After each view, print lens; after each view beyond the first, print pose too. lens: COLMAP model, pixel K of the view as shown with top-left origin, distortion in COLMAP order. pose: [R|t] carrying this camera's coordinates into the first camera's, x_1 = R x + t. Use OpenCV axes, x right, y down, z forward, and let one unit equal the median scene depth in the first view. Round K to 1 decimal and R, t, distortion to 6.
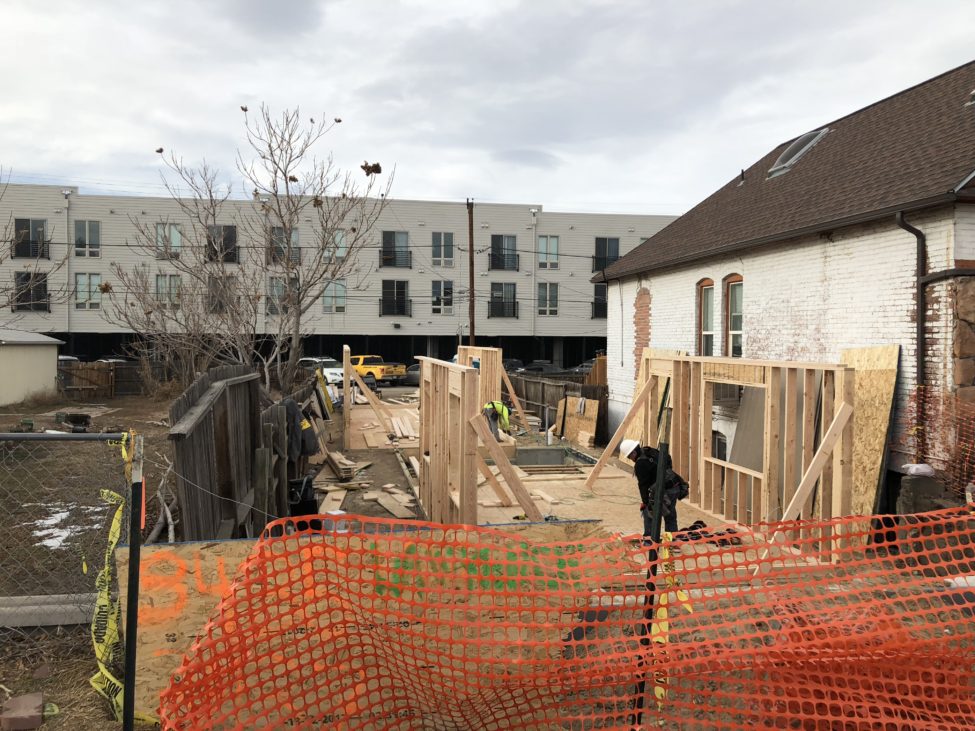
lens RADIAL K [[766.5, 0, 486.0], [0, 766.5, 348.1], [0, 0, 1]] dist [0.016043, -0.000774]
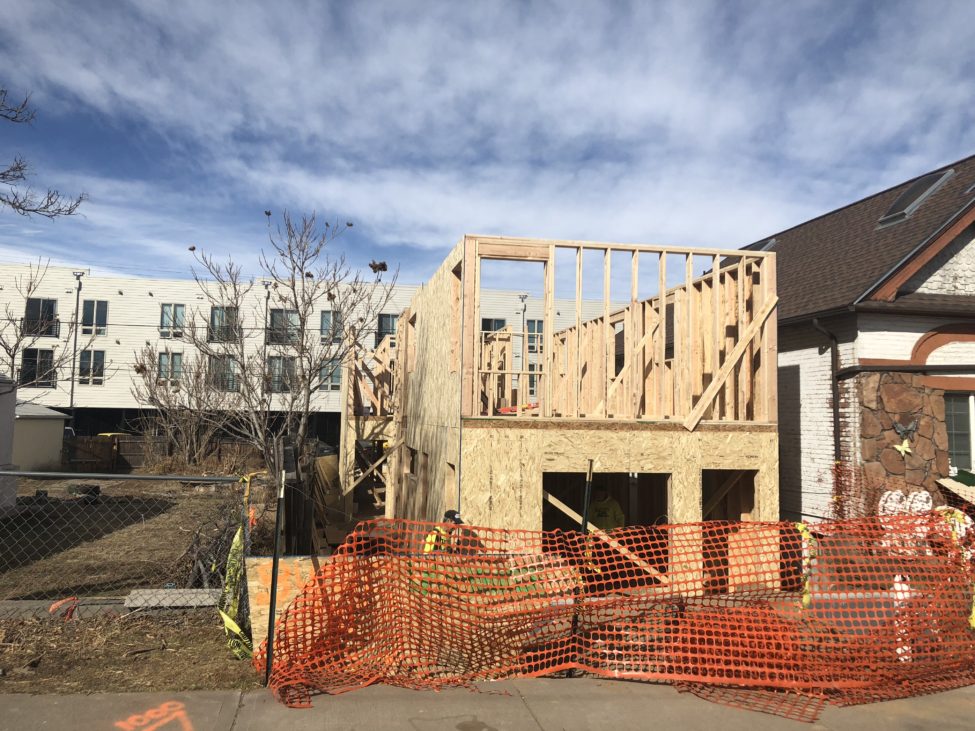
lens RADIAL K [[766.5, 0, 486.0], [0, 766.5, 348.1], [0, 0, 1]] dist [0.016043, -0.000774]
pose [[0.999813, 0.013078, 0.014241, -0.005330], [-0.011543, 0.994611, -0.103032, 0.002626], [-0.015511, 0.102849, 0.994576, -0.170217]]
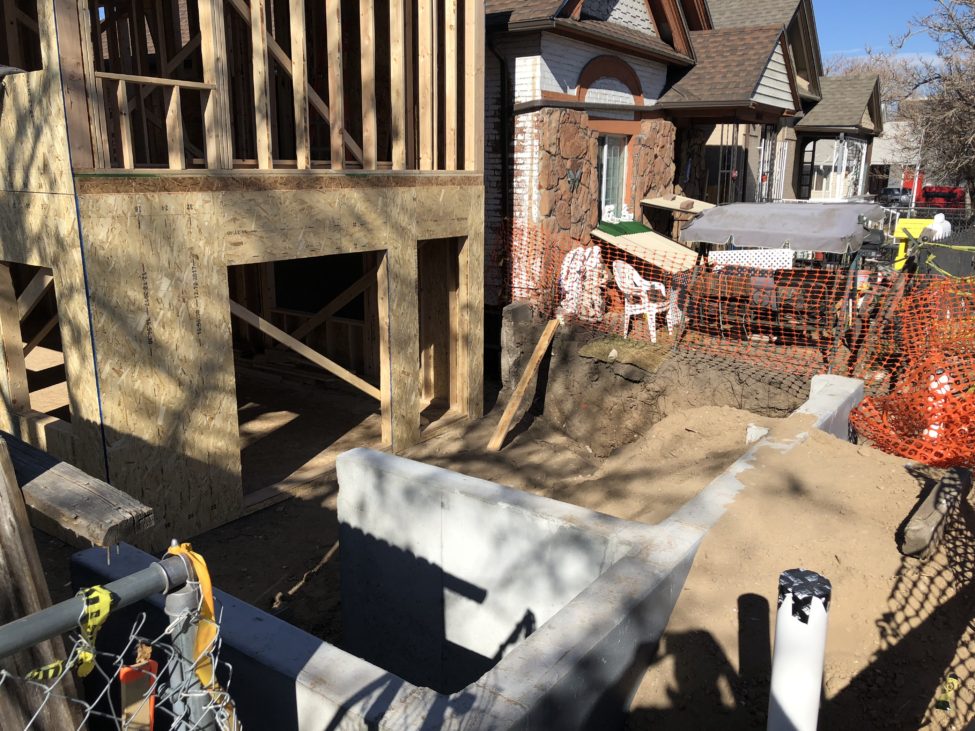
lens RADIAL K [[798.6, 0, 489.8], [0, 798.6, 376.1], [0, 0, 1]] dist [0.006400, 0.007355]
pose [[0.706314, -0.177756, 0.685217, -0.175686], [0.008092, 0.969924, 0.243272, -0.004481], [-0.707852, -0.166282, 0.686510, 0.204090]]
